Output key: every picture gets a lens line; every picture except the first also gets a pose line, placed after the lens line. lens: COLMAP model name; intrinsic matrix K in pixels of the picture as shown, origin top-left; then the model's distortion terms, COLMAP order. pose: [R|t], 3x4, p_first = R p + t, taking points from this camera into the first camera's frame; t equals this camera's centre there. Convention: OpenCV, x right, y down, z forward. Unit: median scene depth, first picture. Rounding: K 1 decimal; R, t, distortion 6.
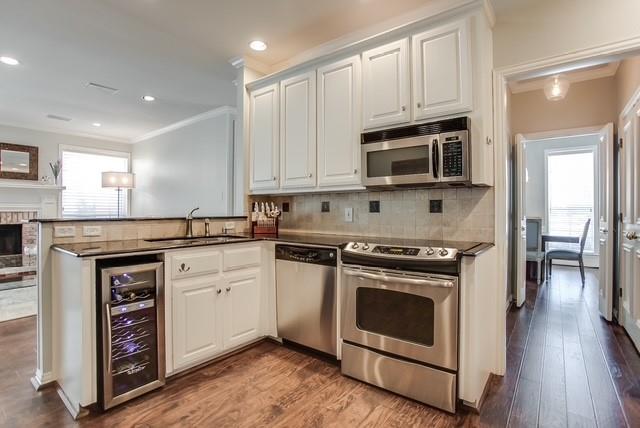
lens RADIAL K [[315.4, 0, 321.7], [0, 315.4, 211.5], [0, 0, 1]] dist [-0.056851, 0.020922]
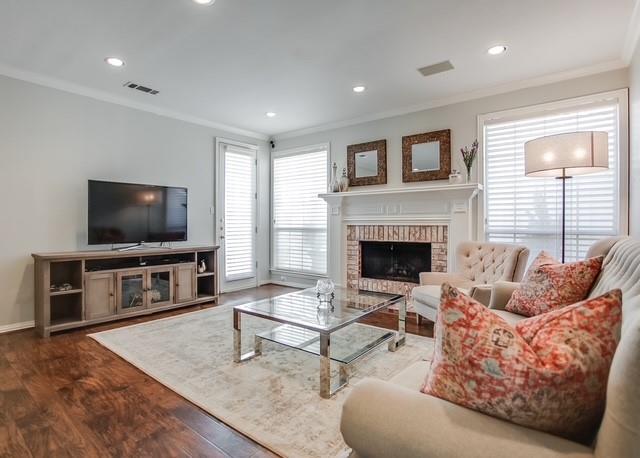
lens RADIAL K [[338.2, 0, 302.4], [0, 338.2, 223.2], [0, 0, 1]] dist [-0.034853, 0.001513]
pose [[-0.032999, -0.004683, -0.999444, -0.384281], [-0.000781, 0.999989, -0.004660, -0.001795], [0.999455, 0.000627, -0.033002, 1.450281]]
